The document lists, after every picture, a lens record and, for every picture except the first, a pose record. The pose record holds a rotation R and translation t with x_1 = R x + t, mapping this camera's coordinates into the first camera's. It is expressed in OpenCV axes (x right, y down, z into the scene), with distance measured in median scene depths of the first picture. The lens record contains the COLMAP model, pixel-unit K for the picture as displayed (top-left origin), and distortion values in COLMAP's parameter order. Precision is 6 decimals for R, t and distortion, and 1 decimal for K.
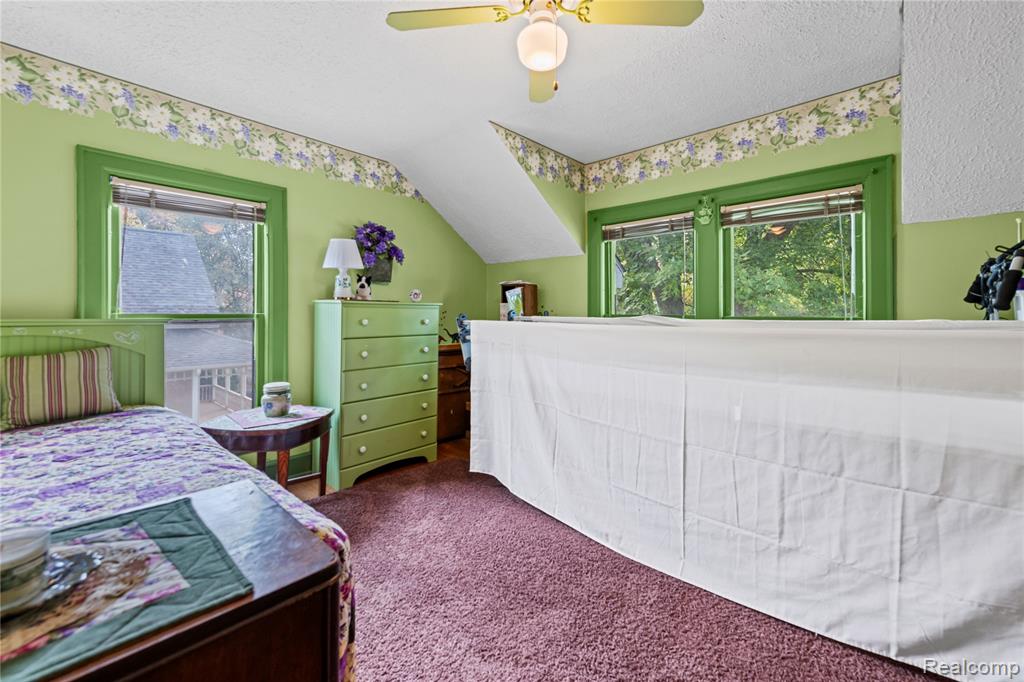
lens RADIAL K [[412.9, 0, 513.2], [0, 412.9, 311.3], [0, 0, 1]] dist [0.000720, -0.000149]
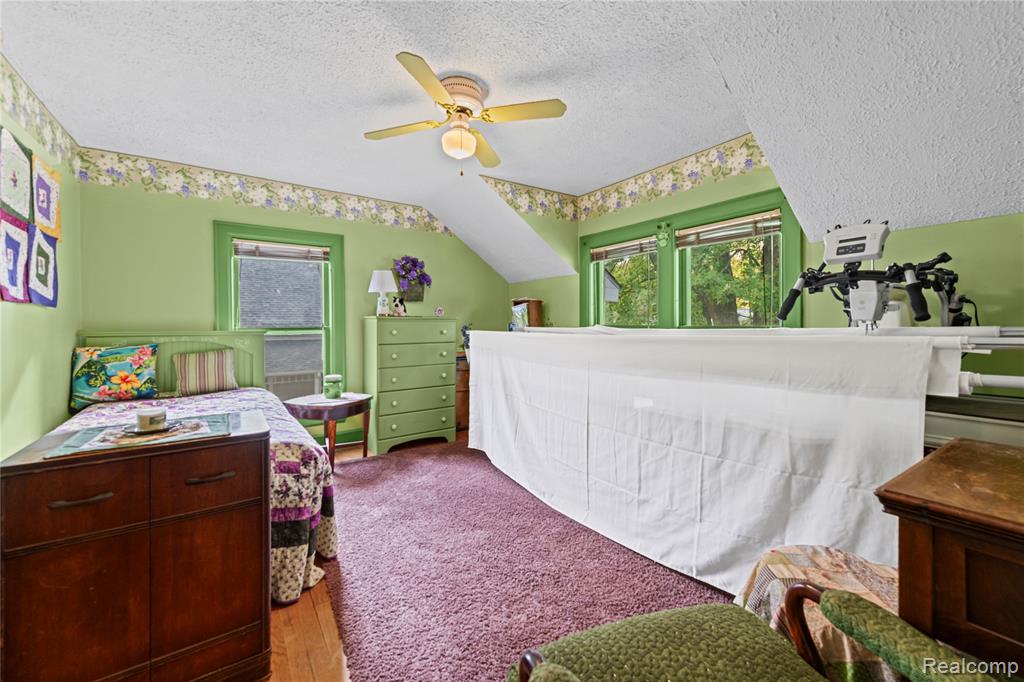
lens RADIAL K [[406.5, 0, 513.7], [0, 406.5, 326.1], [0, 0, 1]] dist [0.000438, 0.000047]
pose [[0.975648, -0.007935, -0.219196, 0.335698], [0.009884, 0.999921, 0.007799, -0.001015], [0.219117, -0.009776, 0.975650, -0.223300]]
